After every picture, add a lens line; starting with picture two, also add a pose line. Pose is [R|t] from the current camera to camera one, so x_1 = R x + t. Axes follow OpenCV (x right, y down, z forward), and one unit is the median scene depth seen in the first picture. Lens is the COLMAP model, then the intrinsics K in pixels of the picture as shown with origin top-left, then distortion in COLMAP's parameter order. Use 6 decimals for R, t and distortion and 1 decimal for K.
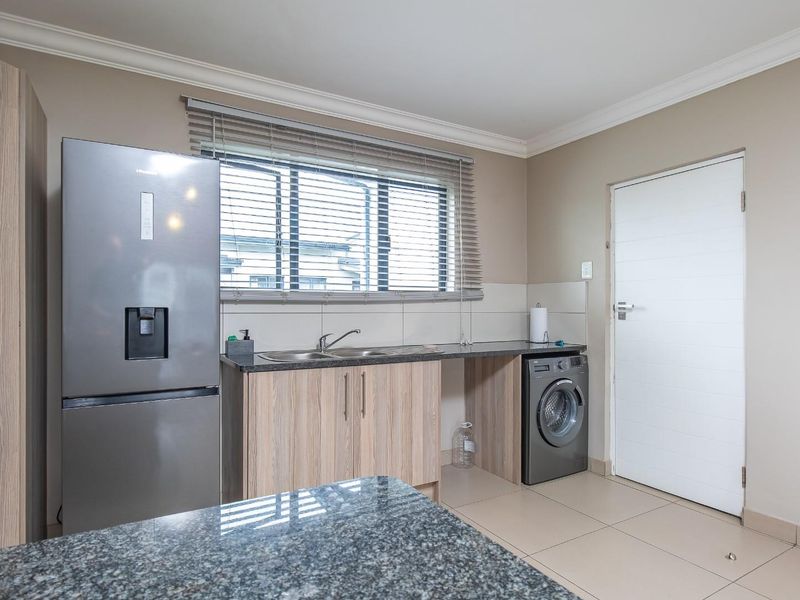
lens RADIAL K [[468.2, 0, 398.7], [0, 468.2, 307.4], [0, 0, 1]] dist [-0.006980, -0.000966]
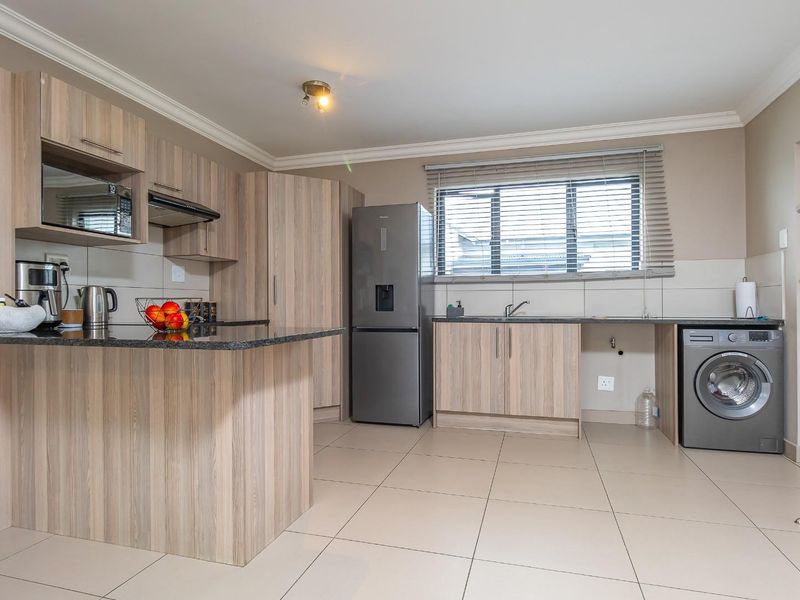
lens RADIAL K [[468.2, 0, 402.6], [0, 468.2, 302.5], [0, 0, 1]] dist [-0.006980, -0.000966]
pose [[0.689036, -0.006331, -0.724699, 0.559280], [0.003608, 0.999979, -0.005306, 0.049559], [0.724718, 0.001041, 0.689045, -0.184558]]
